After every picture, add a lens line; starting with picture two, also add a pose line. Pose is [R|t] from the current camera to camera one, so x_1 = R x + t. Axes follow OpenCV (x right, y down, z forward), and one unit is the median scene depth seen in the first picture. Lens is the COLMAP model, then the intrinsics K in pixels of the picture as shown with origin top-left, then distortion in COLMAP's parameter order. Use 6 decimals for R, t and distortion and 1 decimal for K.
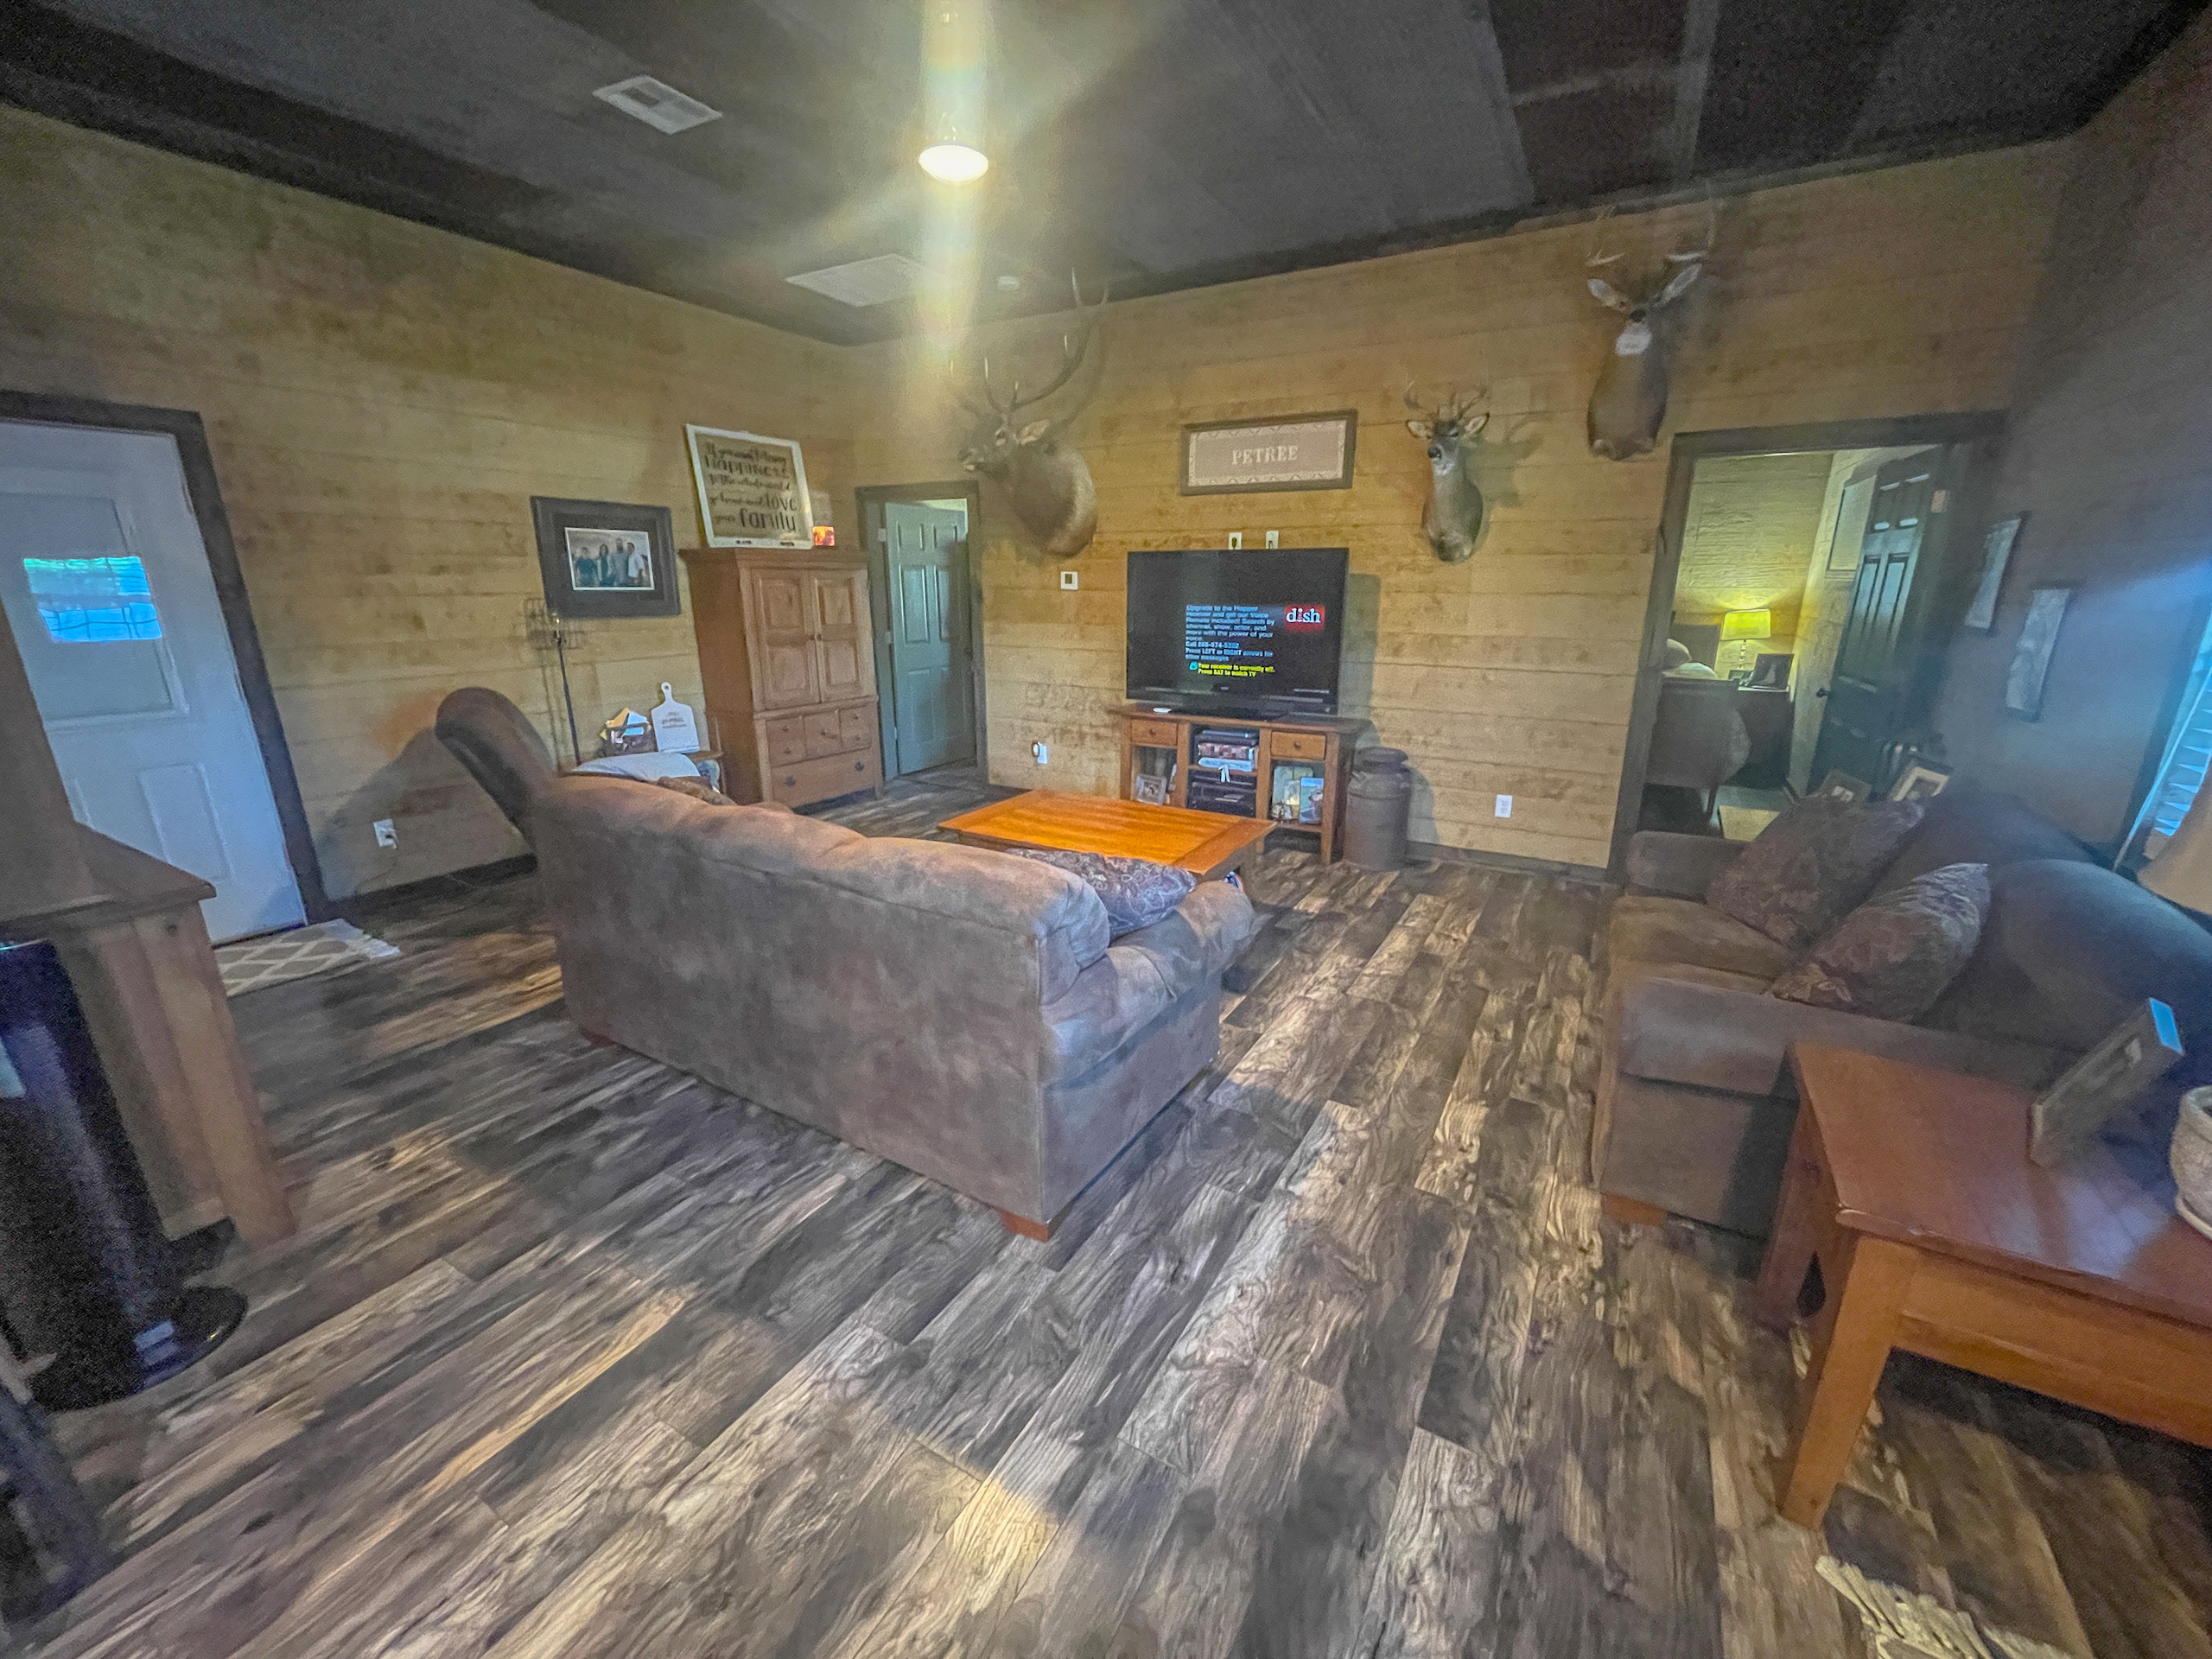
lens RADIAL K [[894.3, 0, 1106.0], [0, 894.3, 829.5], [0, 0, 1]] dist [-0.000881, 0.000090]
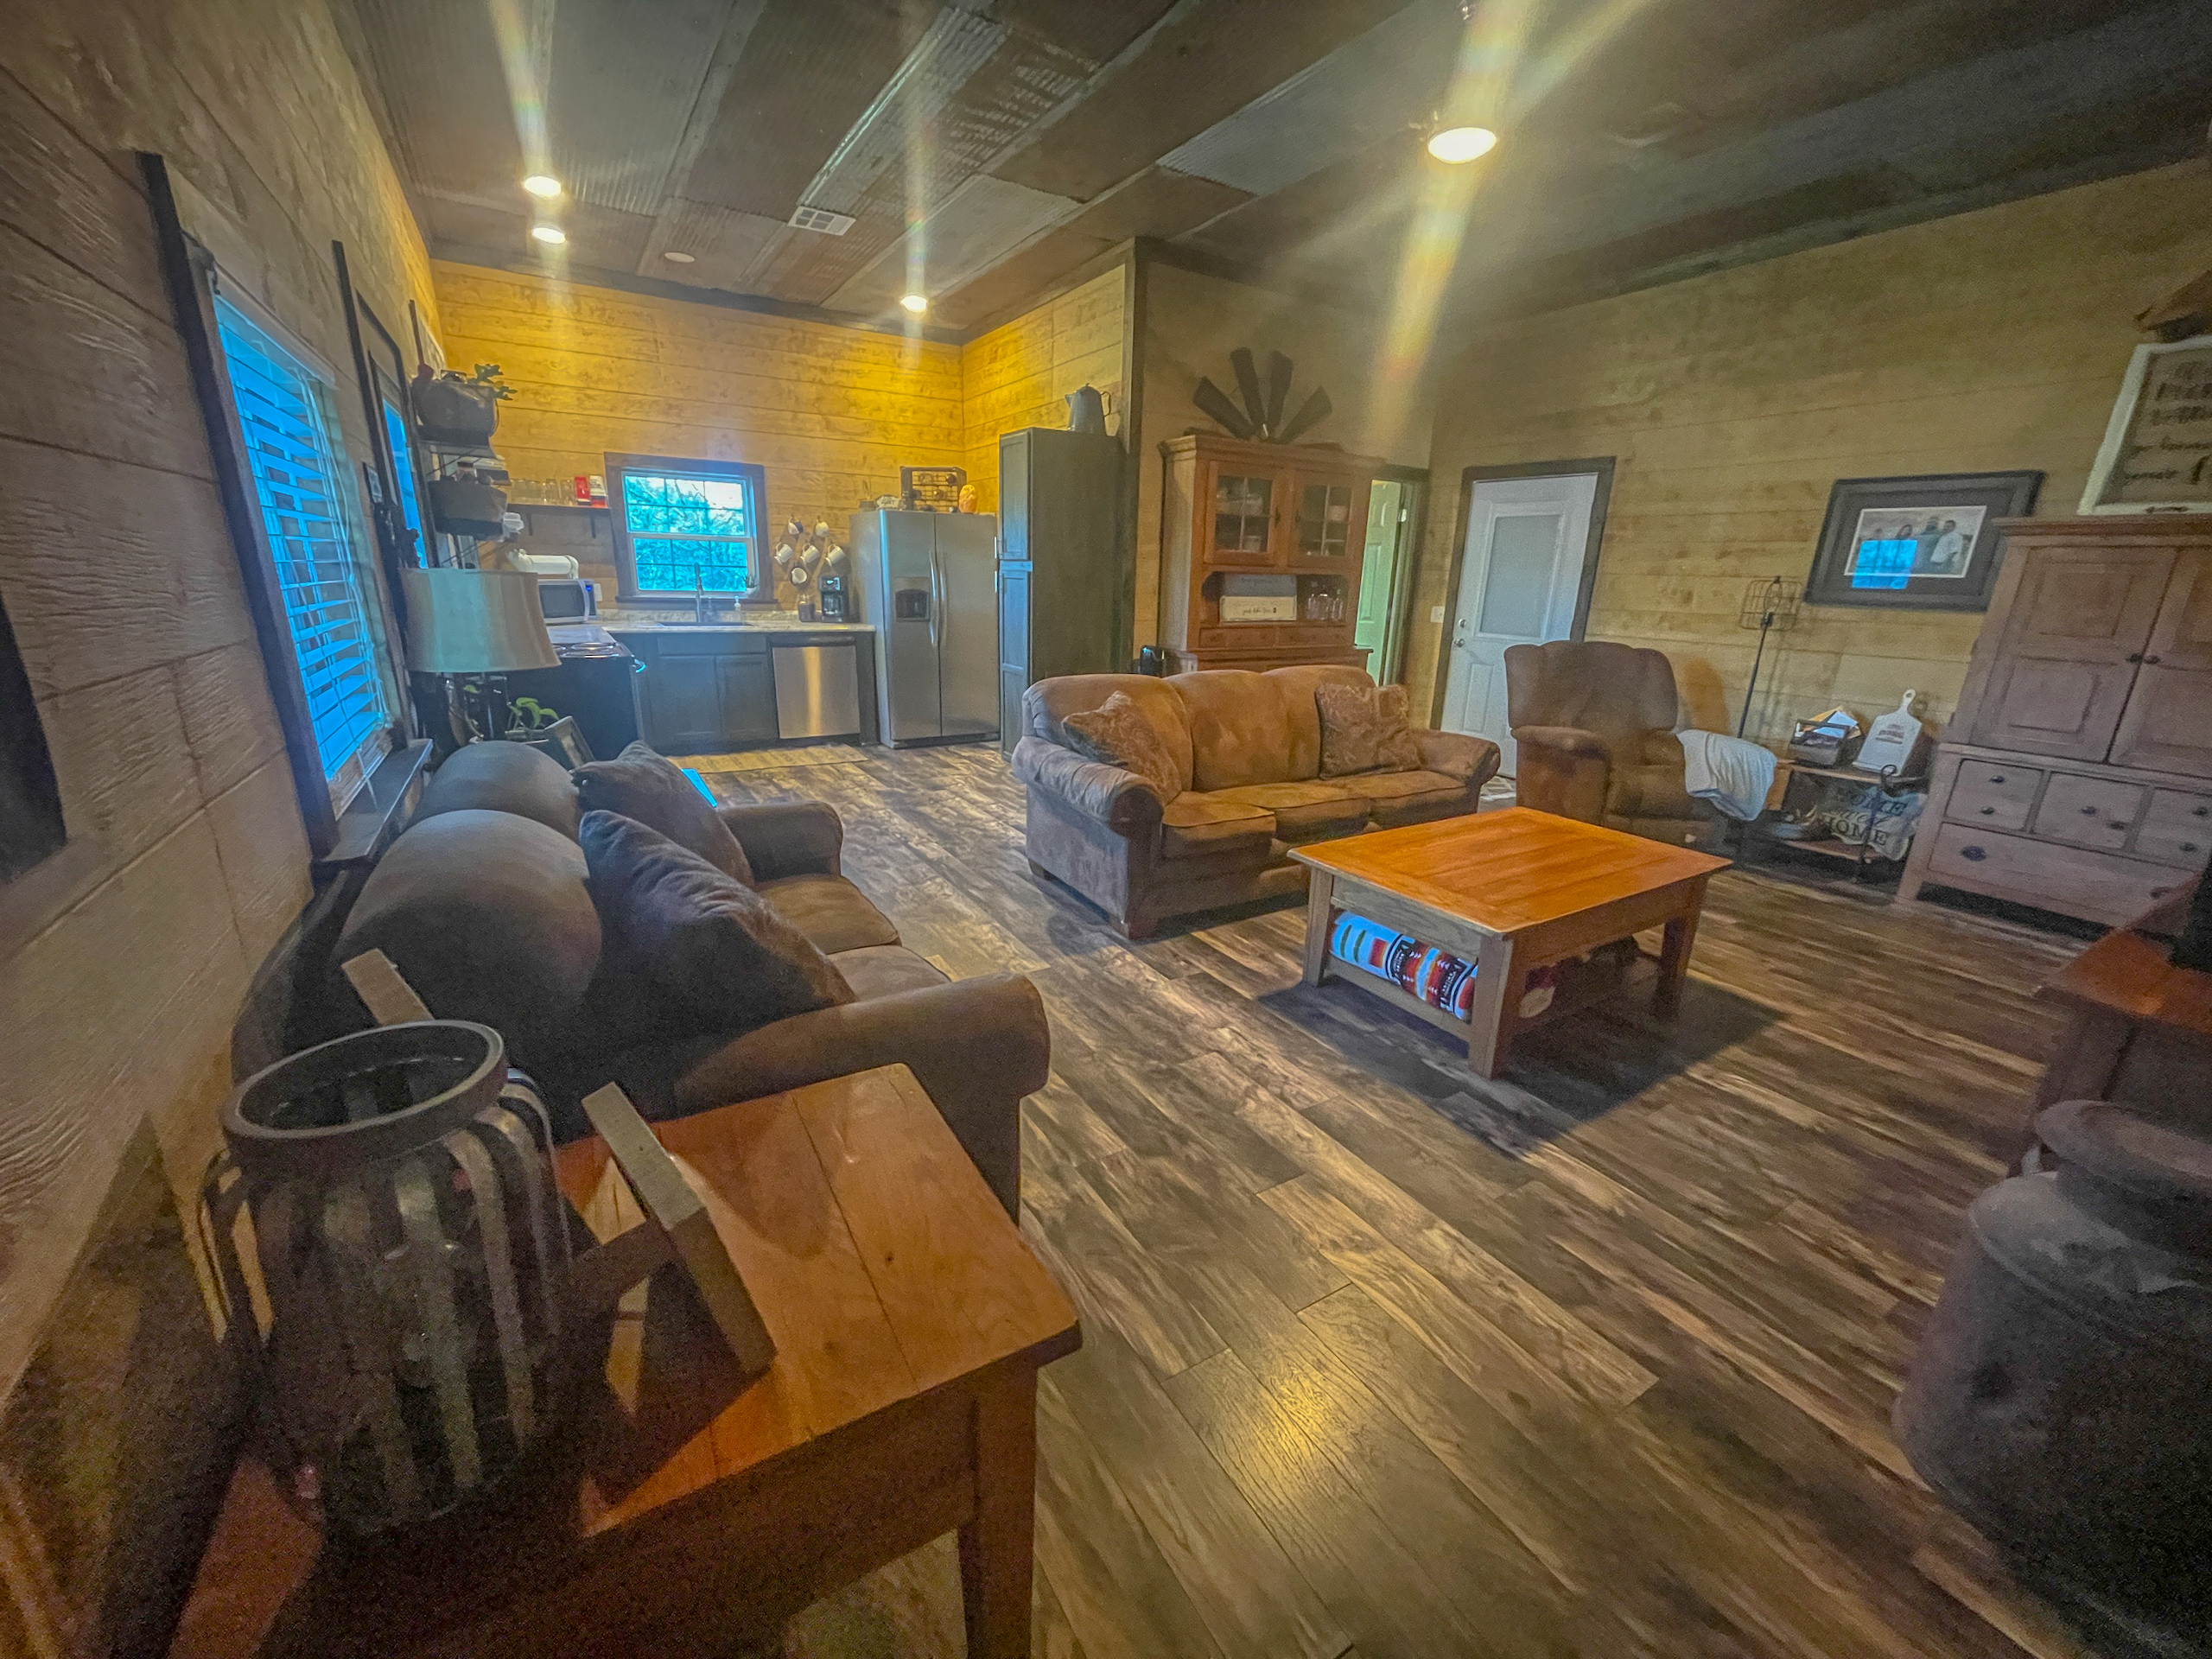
lens RADIAL K [[894.3, 0, 1106.0], [0, 894.3, 829.5], [0, 0, 1]] dist [-0.000881, 0.000090]
pose [[-0.480737, 0.228551, -0.846555, 0.865058], [-0.263557, 0.883132, 0.388093, -0.248012], [0.836319, 0.409687, -0.364318, 1.044317]]
